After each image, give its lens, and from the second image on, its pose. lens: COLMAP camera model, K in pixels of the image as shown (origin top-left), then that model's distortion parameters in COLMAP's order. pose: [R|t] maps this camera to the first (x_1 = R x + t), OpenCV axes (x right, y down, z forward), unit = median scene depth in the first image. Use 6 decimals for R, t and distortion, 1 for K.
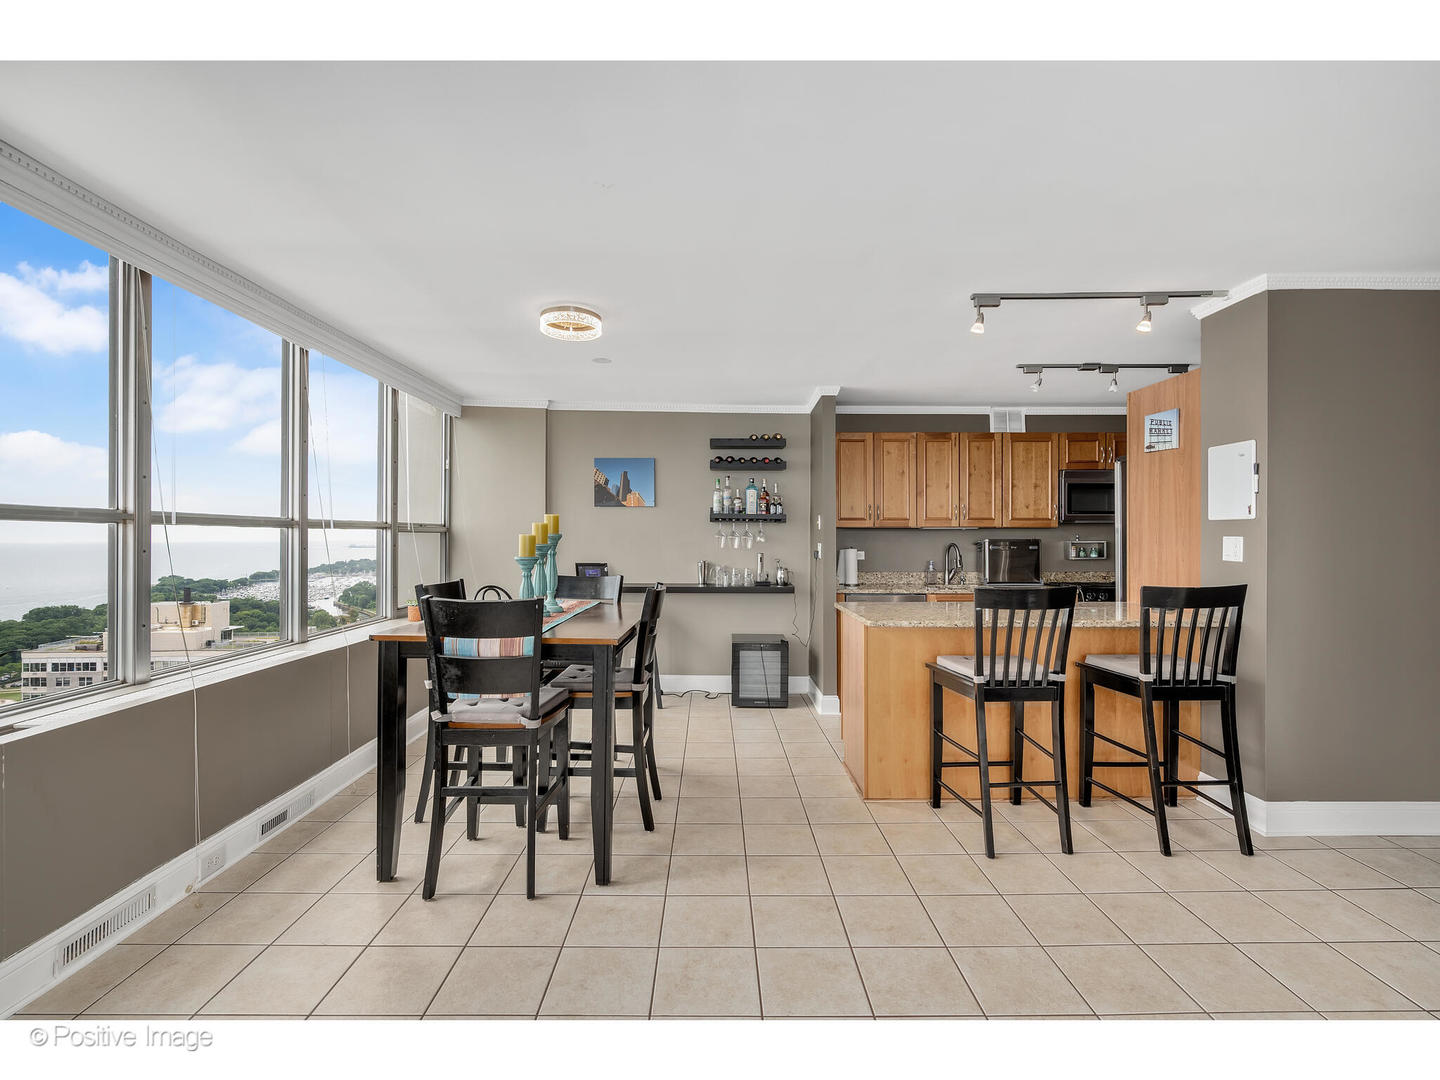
lens RADIAL K [[666.9, 0, 723.1], [0, 666.9, 531.5], [0, 0, 1]] dist [0.005494, -0.000033]
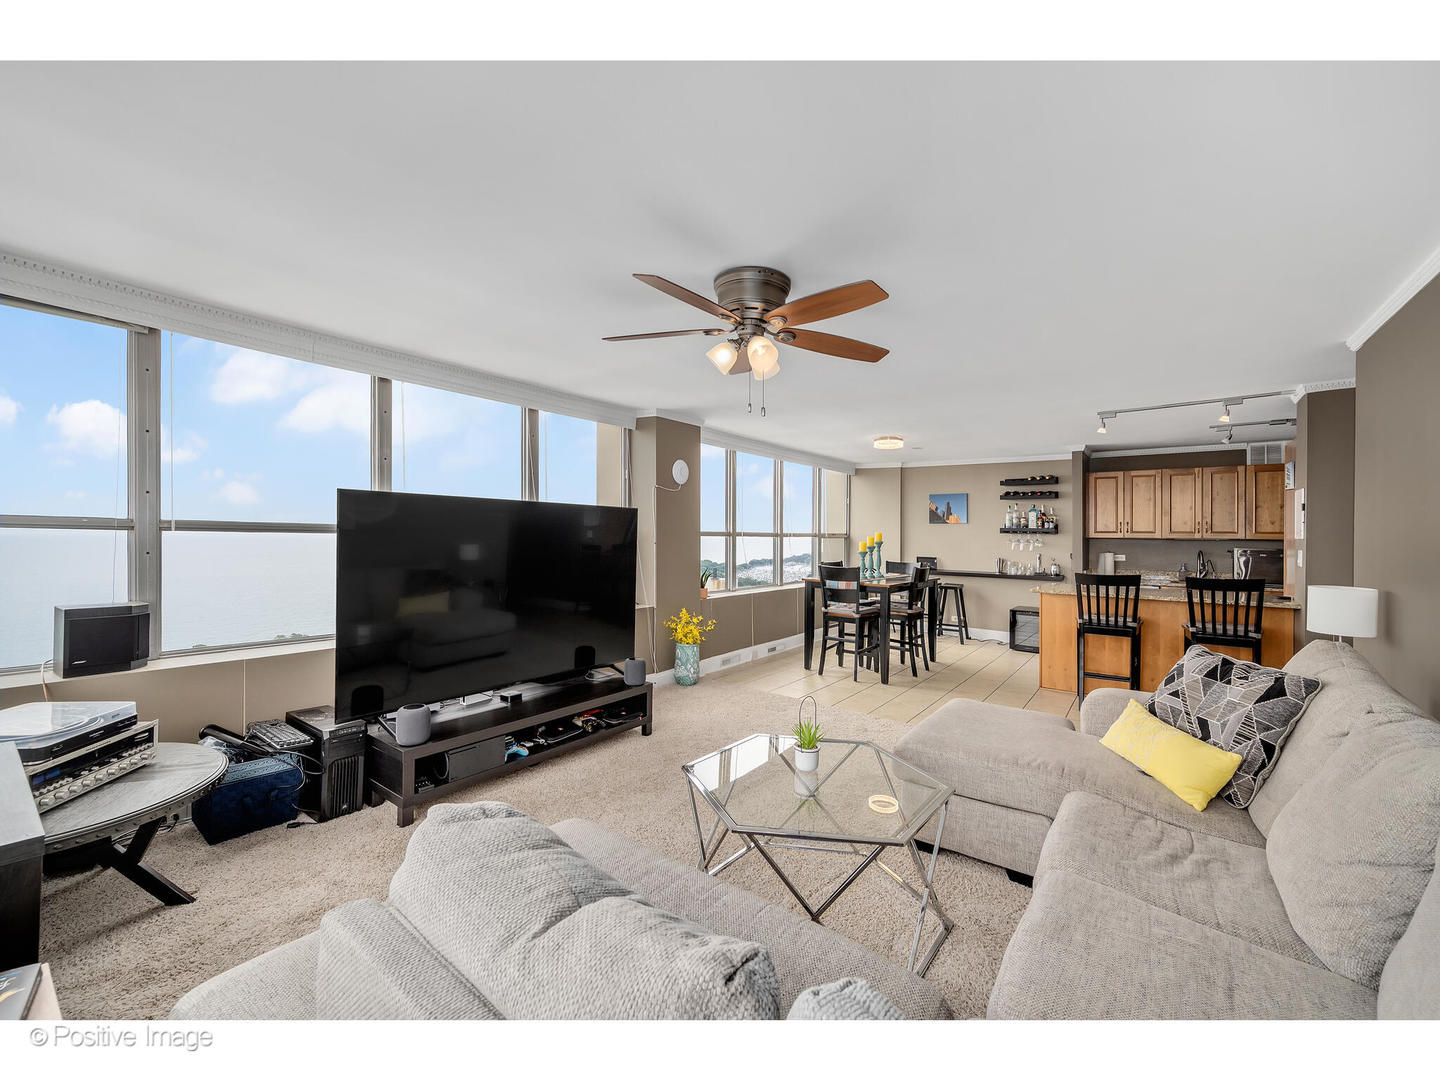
lens RADIAL K [[586.8, 0, 714.5], [0, 586.8, 526.5], [0, 0, 1]] dist [-0.000266, -0.000682]
pose [[0.781821, -0.000205, -0.623503, 0.319653], [-0.004714, 0.999969, -0.006240, -0.018498], [0.623485, 0.007818, 0.781796, -0.512333]]
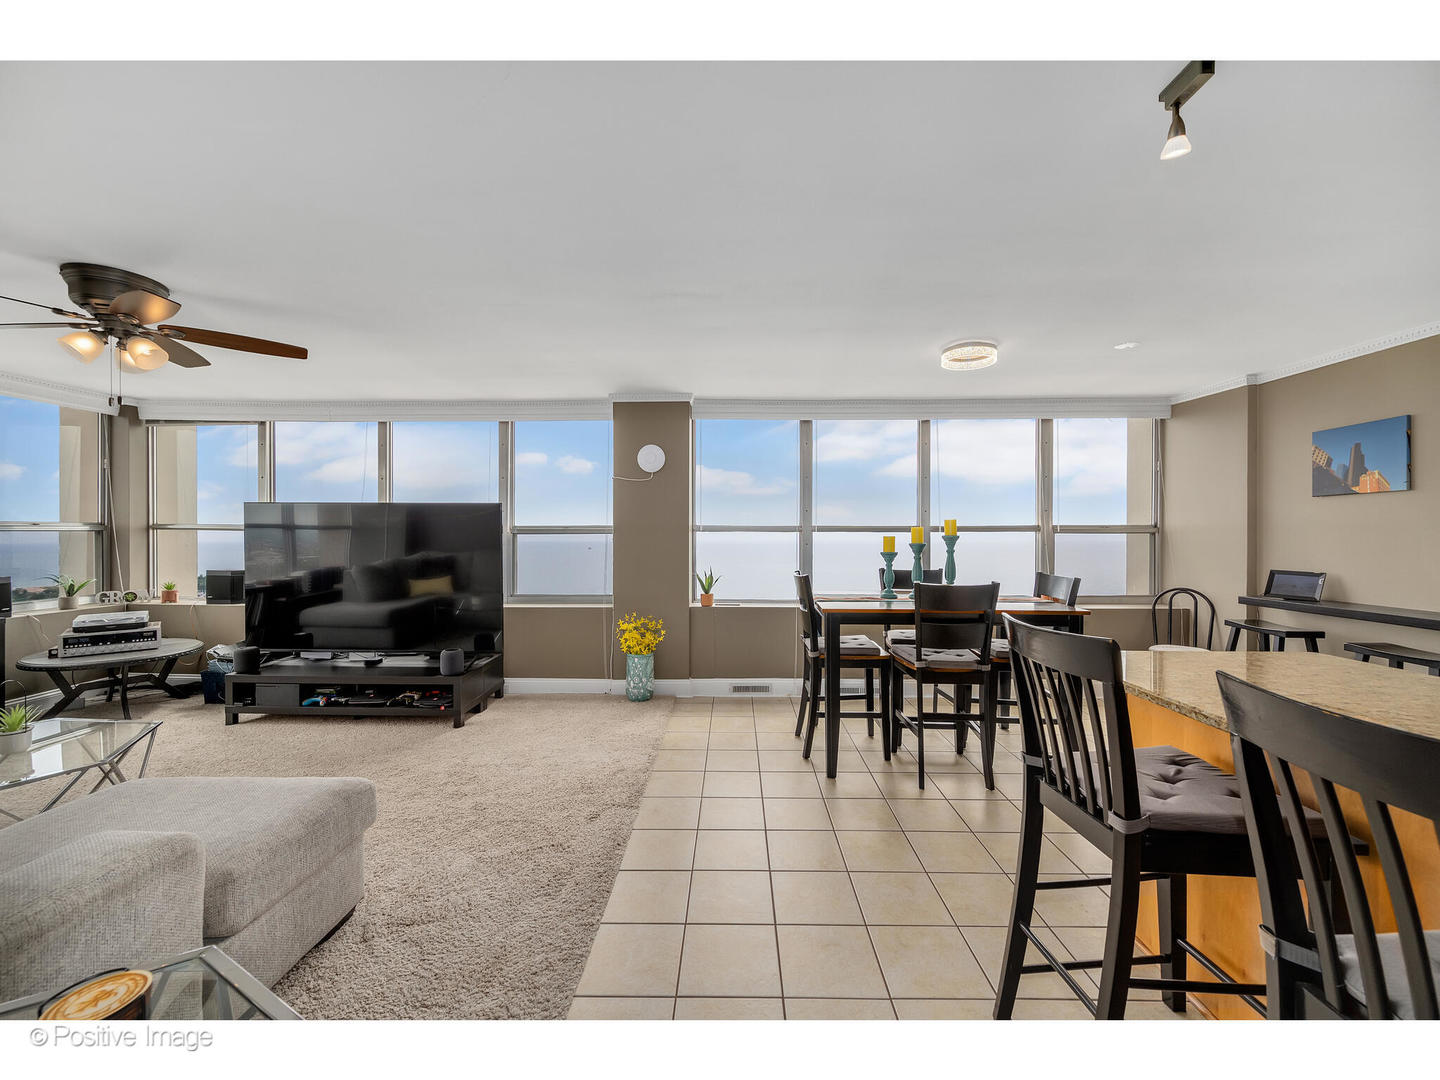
lens RADIAL K [[570.1, 0, 720.8], [0, 570.1, 541.5], [0, 0, 1]] dist [-0.002650, -0.000300]
pose [[-0.043588, 0.003284, -0.999044, 0.495518], [0.008219, 0.999962, 0.002929, 0.005157], [0.999016, -0.008084, -0.043613, 0.382996]]
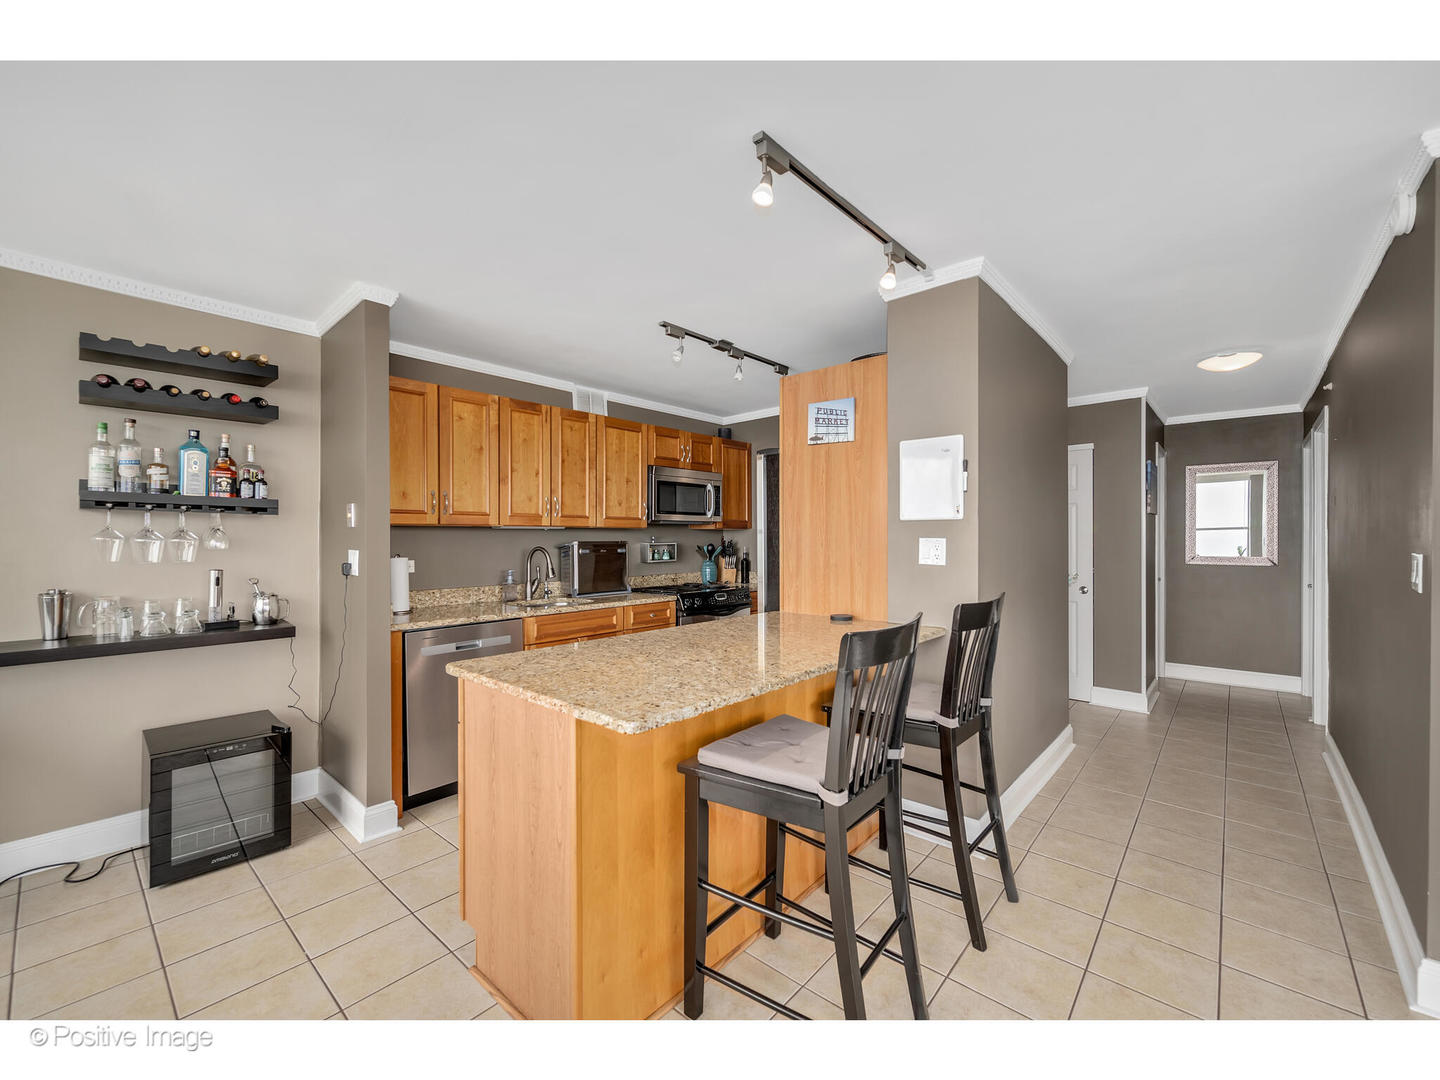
lens RADIAL K [[586.8, 0, 721.9], [0, 586.8, 536.8], [0, 0, 1]] dist [-0.000266, -0.000682]
pose [[0.672060, 0.000061, 0.740496, -0.021559], [-0.004230, 0.999984, 0.003757, 0.002319], [-0.740484, -0.005657, 0.672050, 0.384150]]
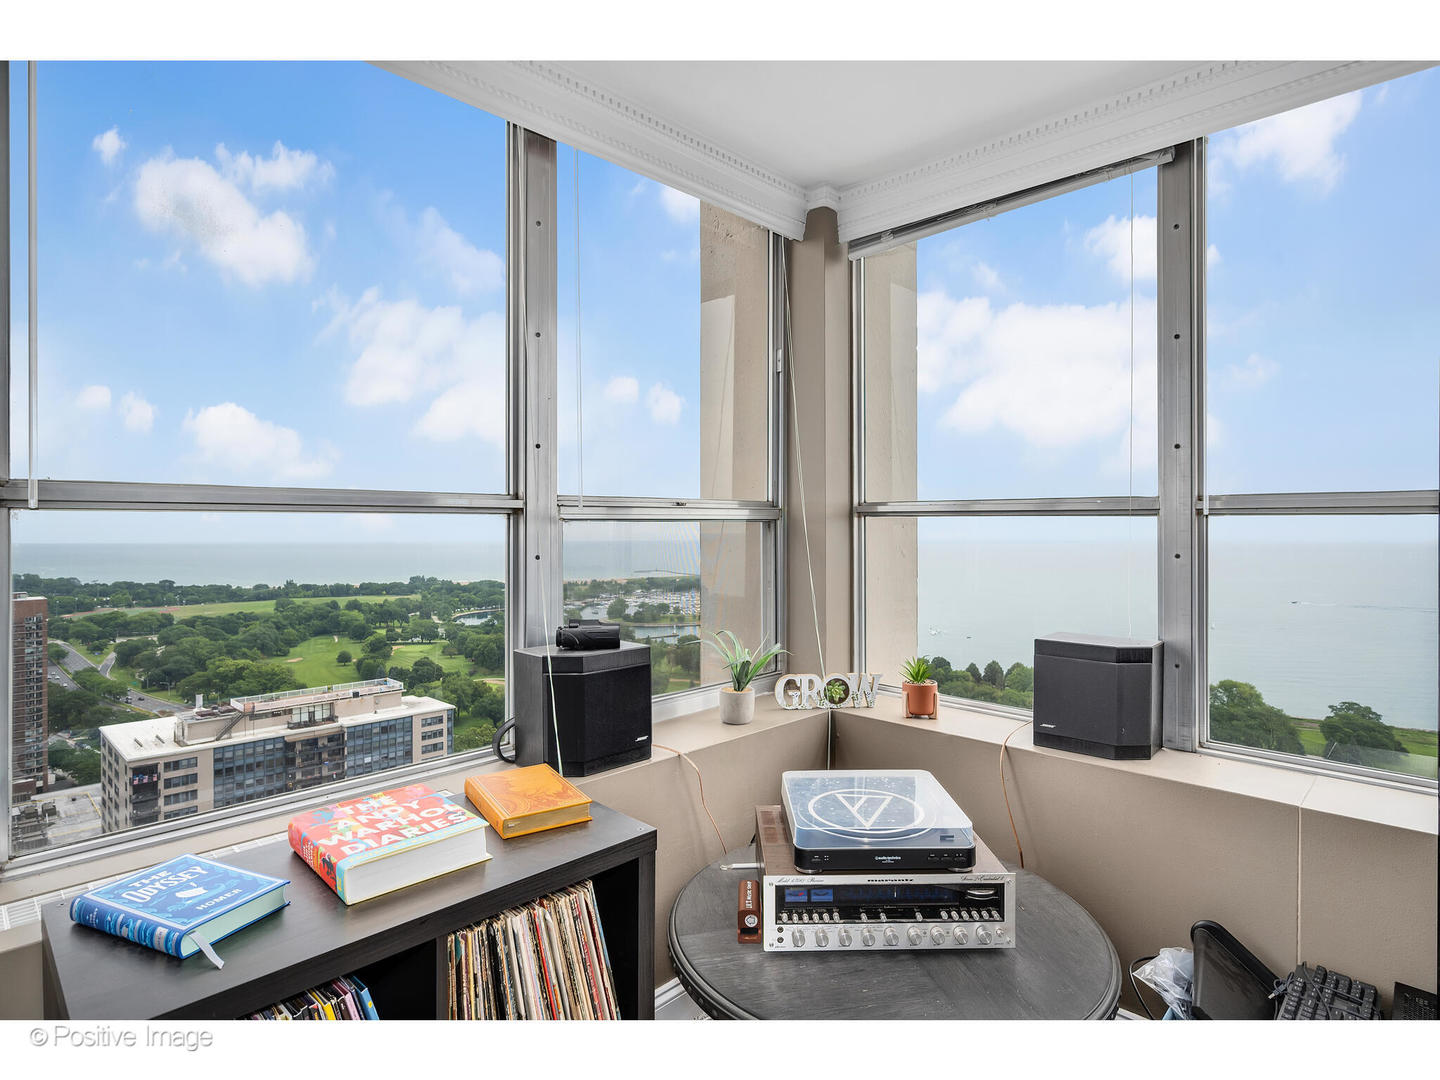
lens RADIAL K [[775.3, 0, 718.9], [0, 775.3, 540.4], [0, 0, 1]] dist [-0.000317, 0.000376]
pose [[-0.711601, 0.020068, -0.702297, 0.024109], [0.013509, 0.999798, 0.014881, -0.012332], [0.702453, 0.001102, -0.711729, -0.299740]]
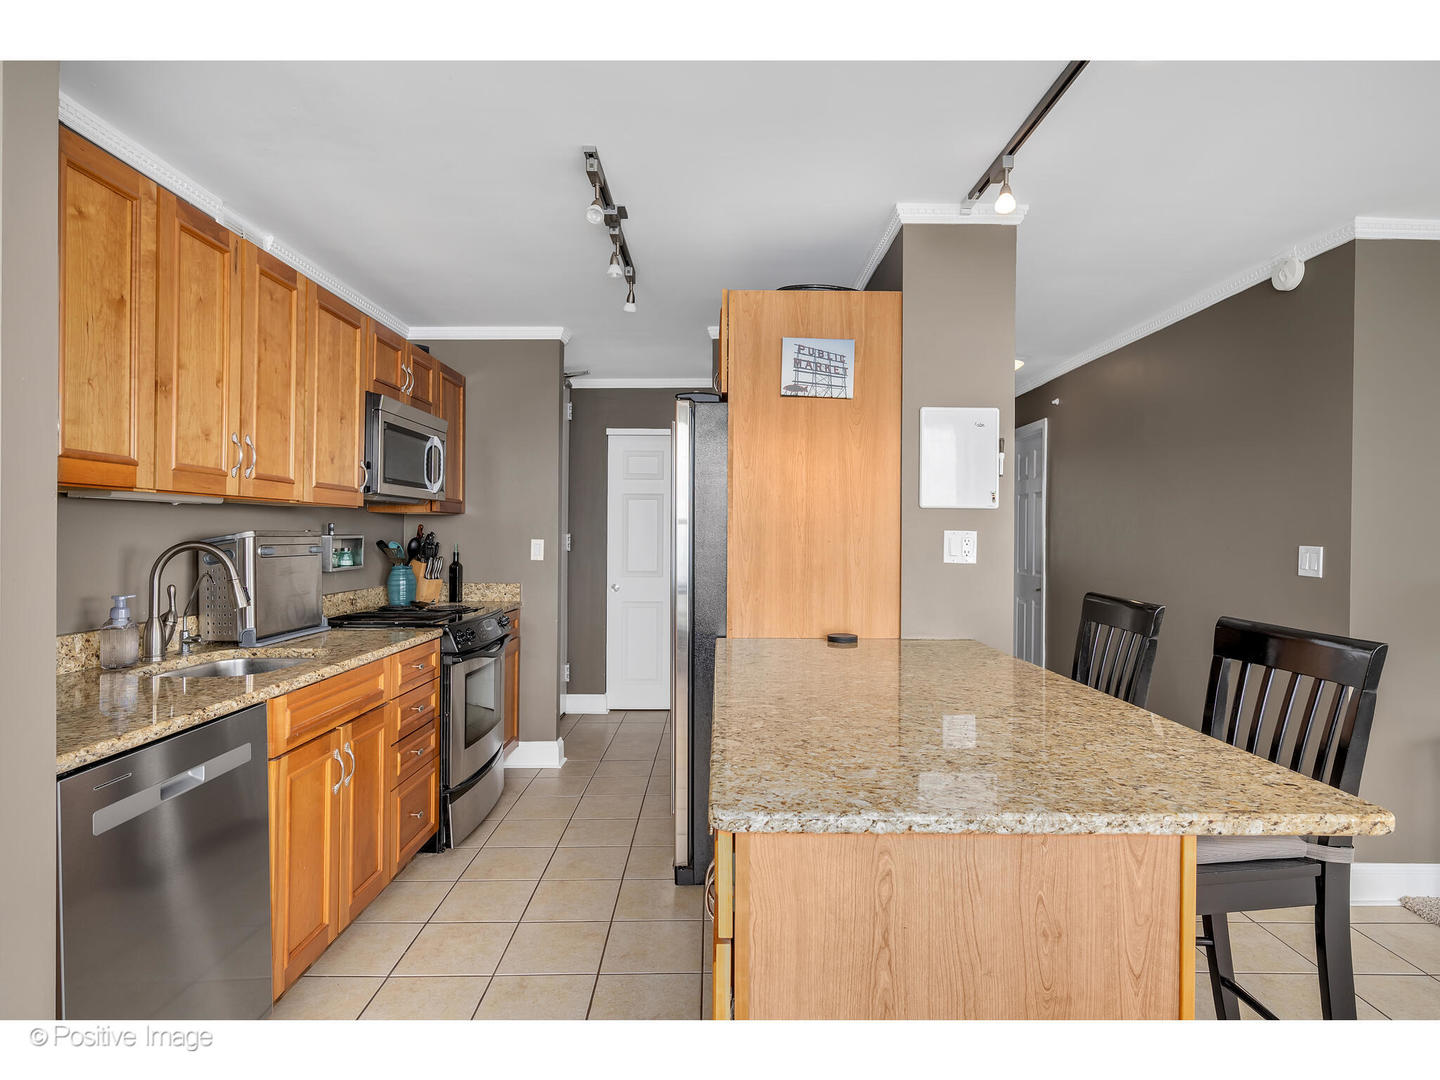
lens RADIAL K [[775.3, 0, 719.3], [0, 775.3, 535.9], [0, 0, 1]] dist [-0.000317, 0.000376]
pose [[0.007682, -0.001005, 0.999970, -0.067624], [-0.016110, 0.999870, 0.001129, 0.009805], [-0.999841, -0.016118, 0.007665, 0.727633]]
